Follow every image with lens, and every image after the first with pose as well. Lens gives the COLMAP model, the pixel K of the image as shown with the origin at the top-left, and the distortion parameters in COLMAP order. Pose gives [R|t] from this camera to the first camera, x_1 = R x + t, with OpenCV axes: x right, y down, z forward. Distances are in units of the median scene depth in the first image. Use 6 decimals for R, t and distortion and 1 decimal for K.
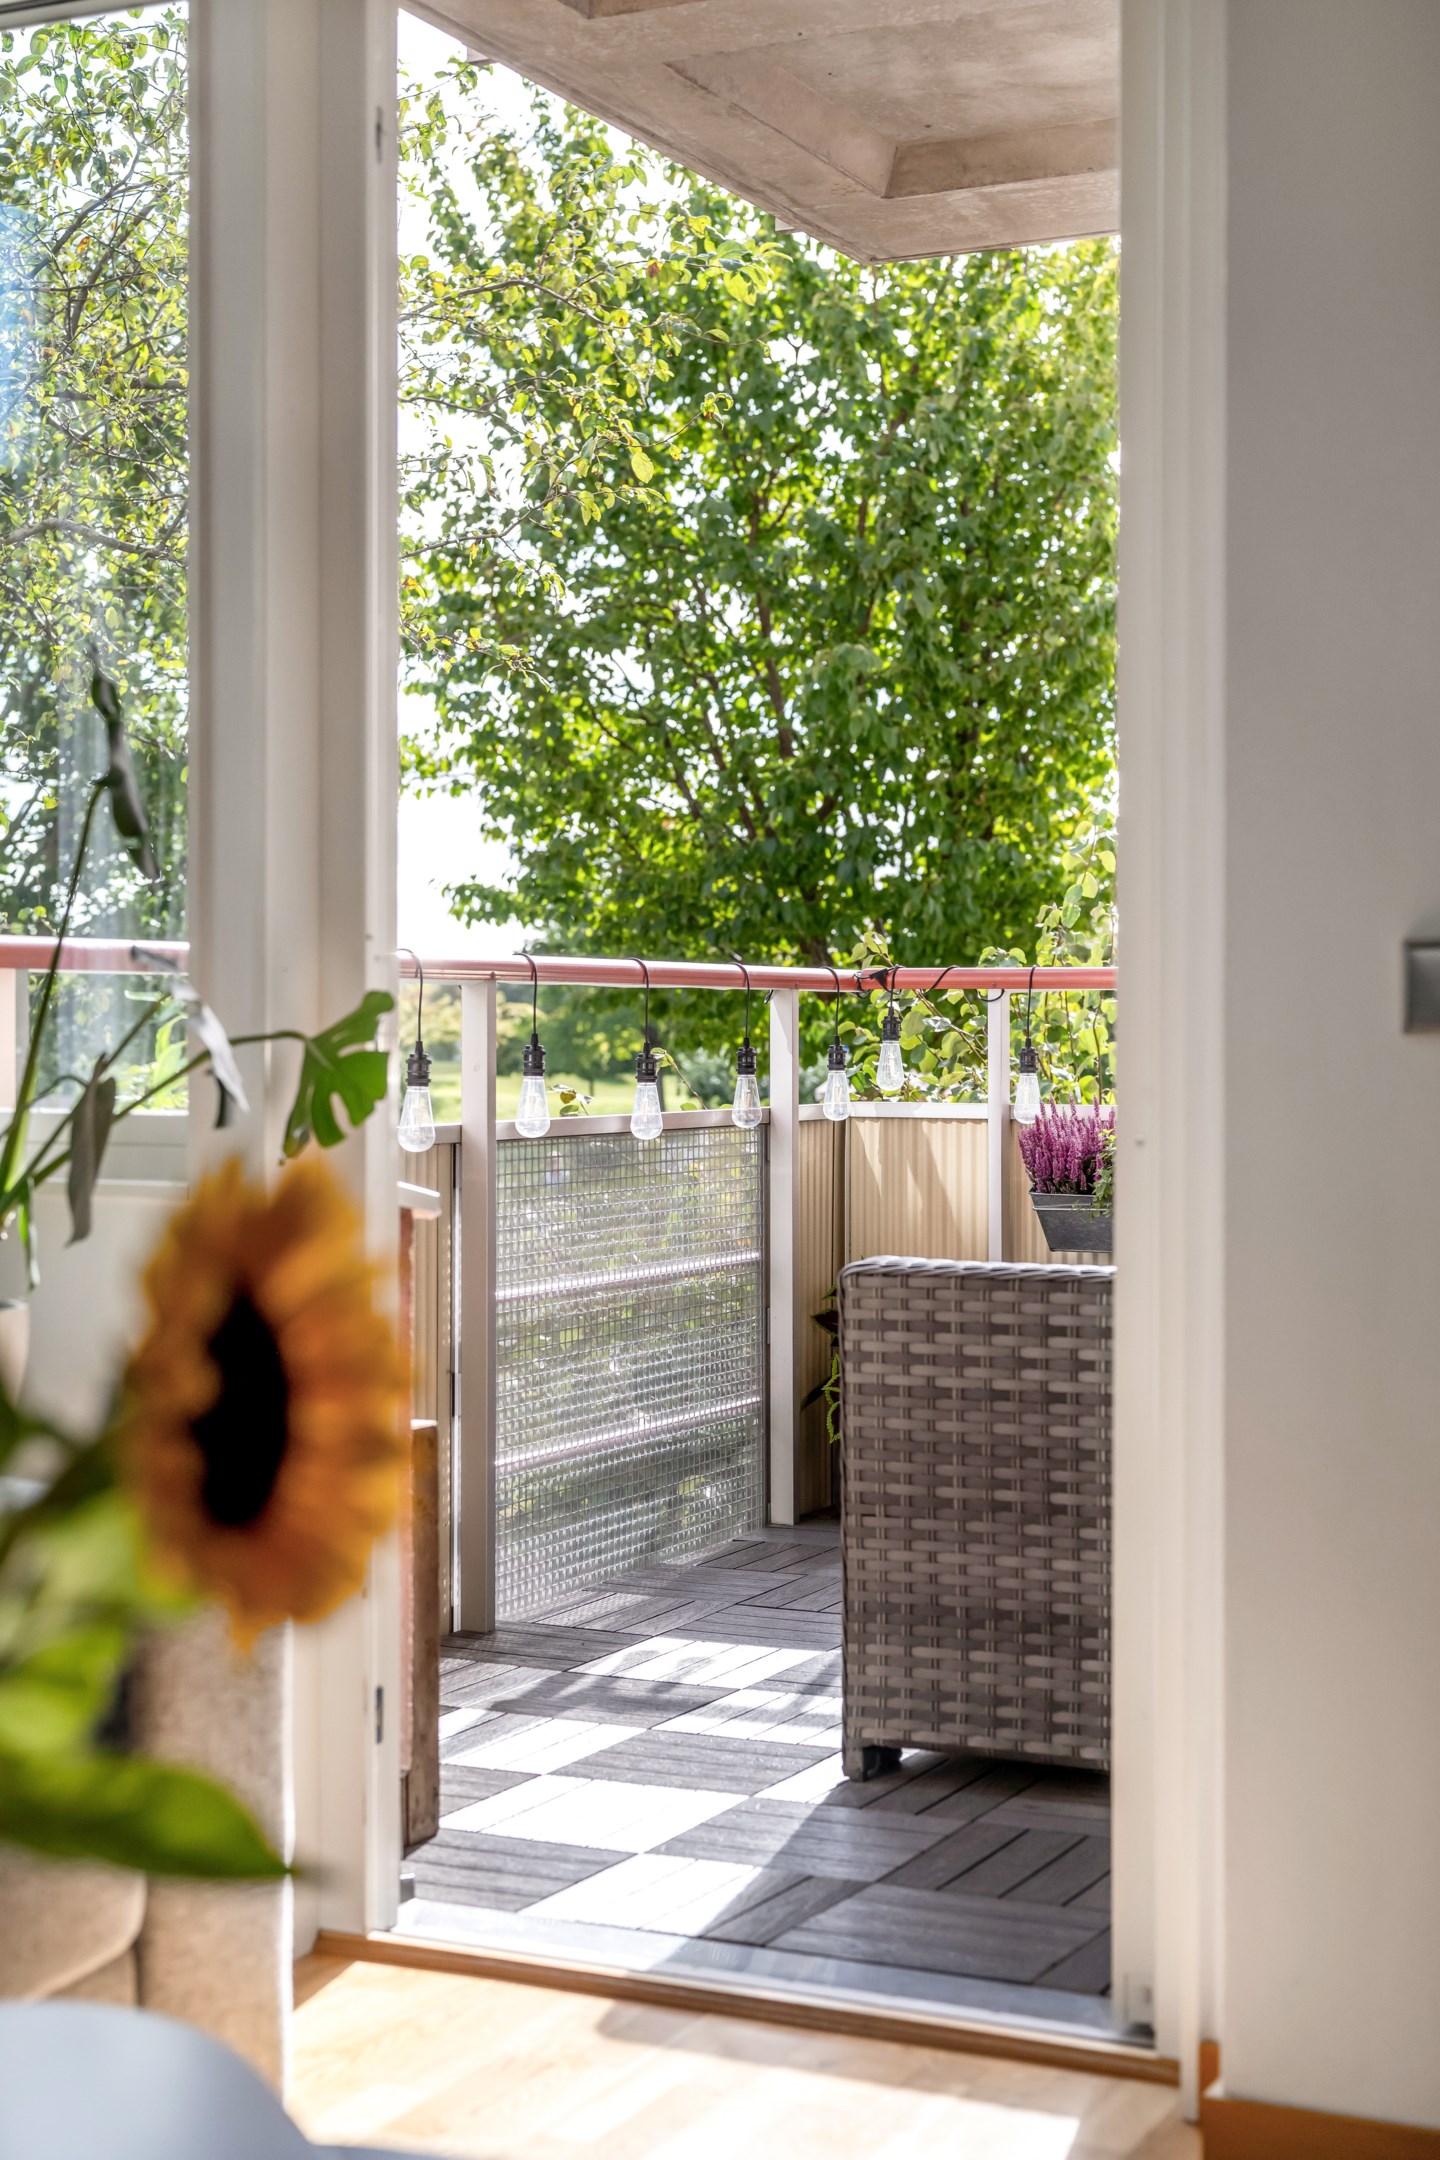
lens RADIAL K [[3182.6, 0, 641.0], [0, 3182.6, 1136.8], [0, 0, 1]] dist [0.013475, -0.026106]
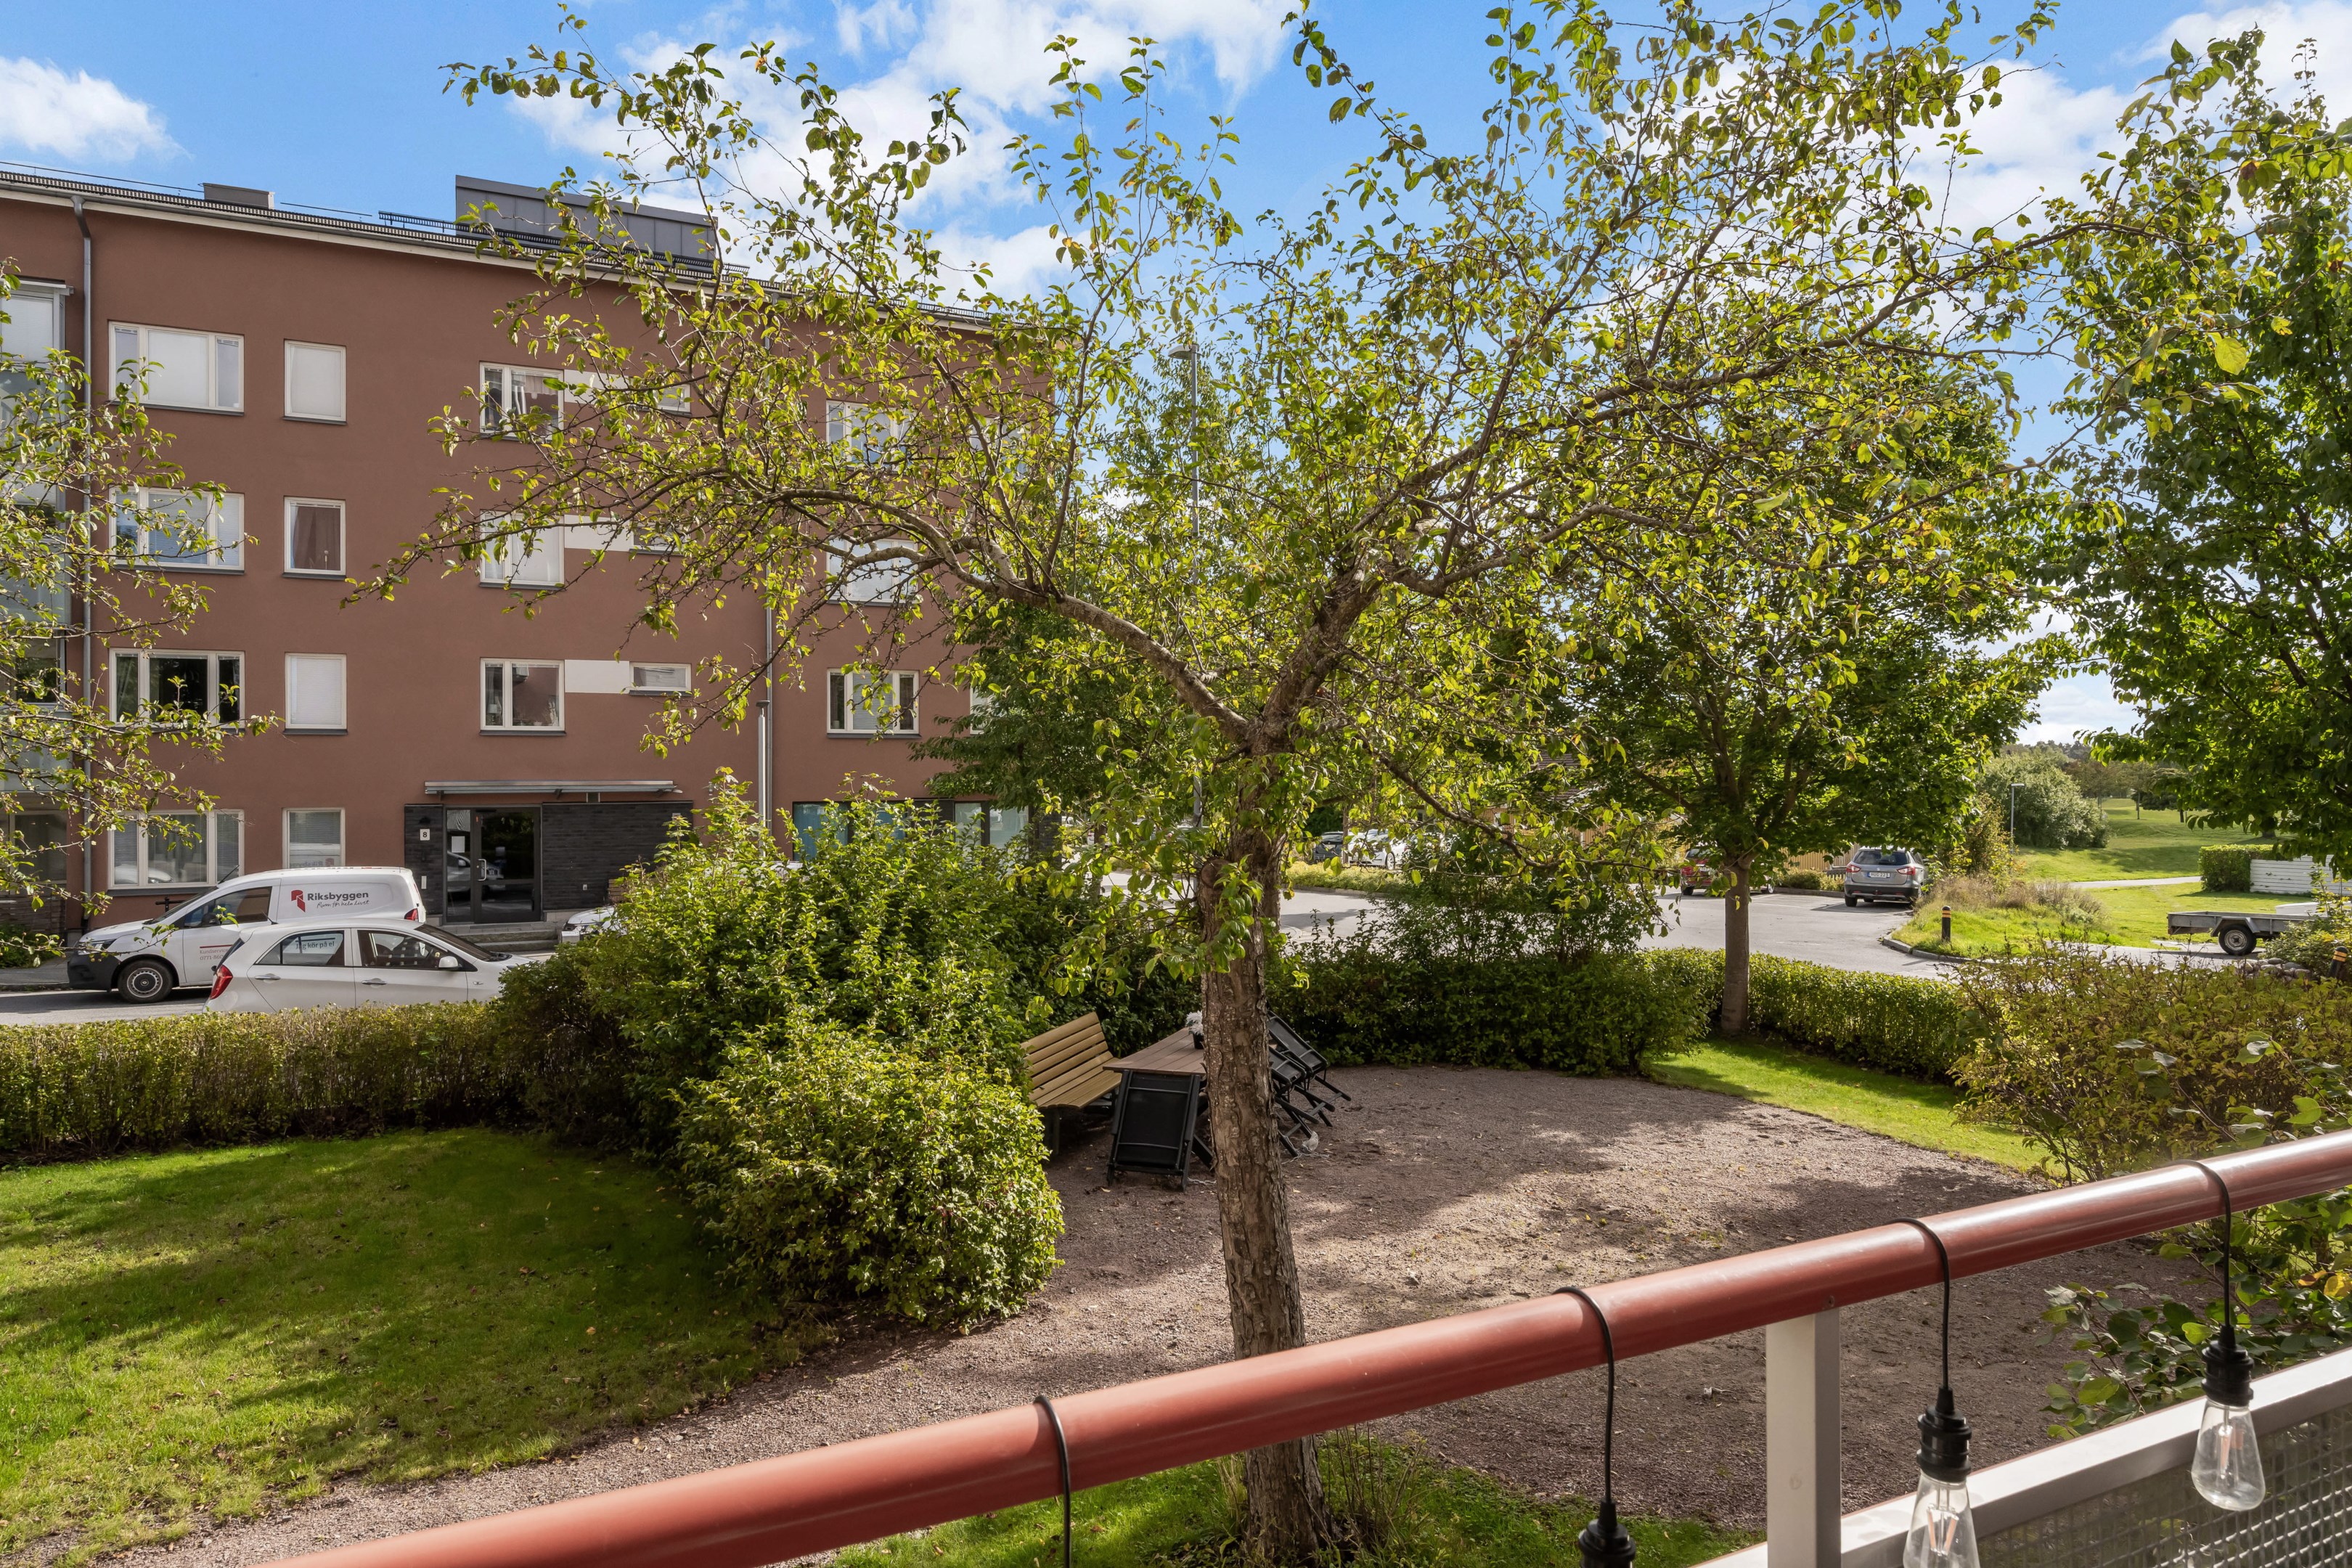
lens RADIAL K [[1491.6, 0, 1176.0], [0, 1491.6, 784.0], [0, 0, 1]] dist [-0.007565, 0.001938]
pose [[0.808288, -0.004519, -0.588770, 0.002983], [-0.014195, 0.999530, -0.027160, -0.037113], [0.588616, 0.030310, 0.807844, 0.236762]]
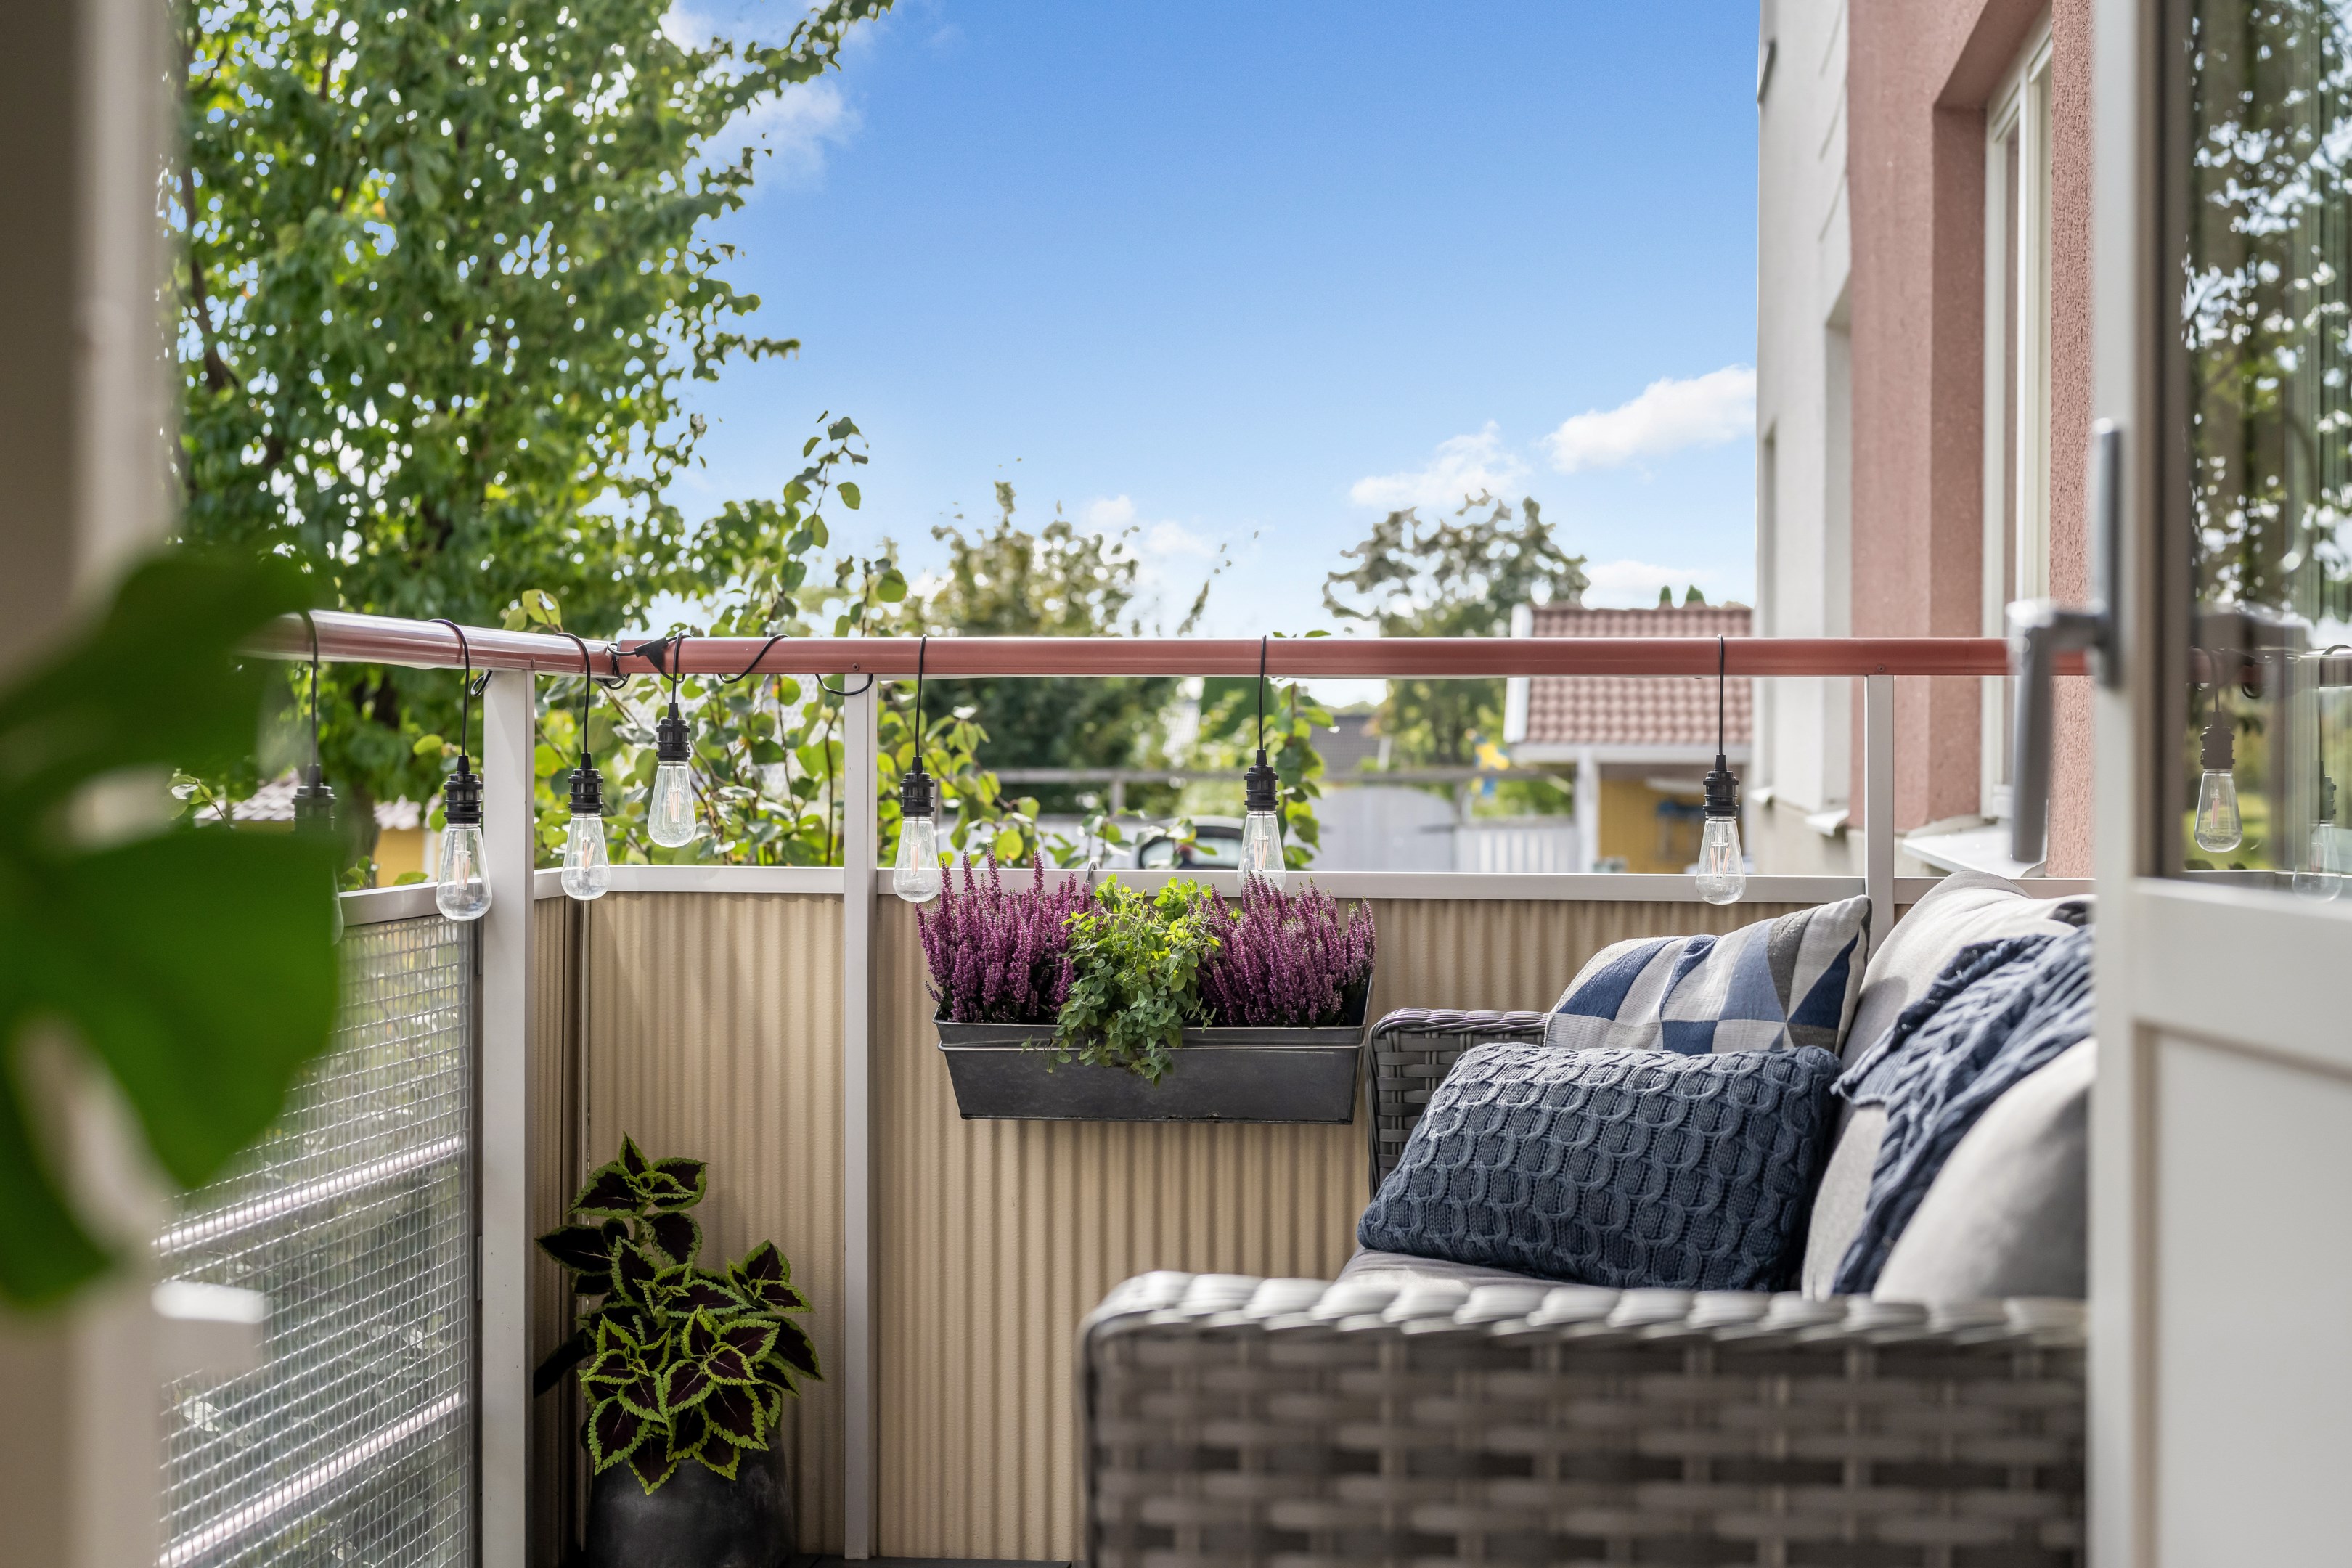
lens RADIAL K [[3456.6, 0, 1176.0], [0, 3456.6, 784.0], [0, 0, 1]] dist [0.000803, -0.038860]
pose [[0.941375, -0.000390, 0.337363, -0.019451], [0.008321, 0.999722, -0.022065, -0.004494], [-0.337260, 0.023579, 0.941116, 0.147771]]
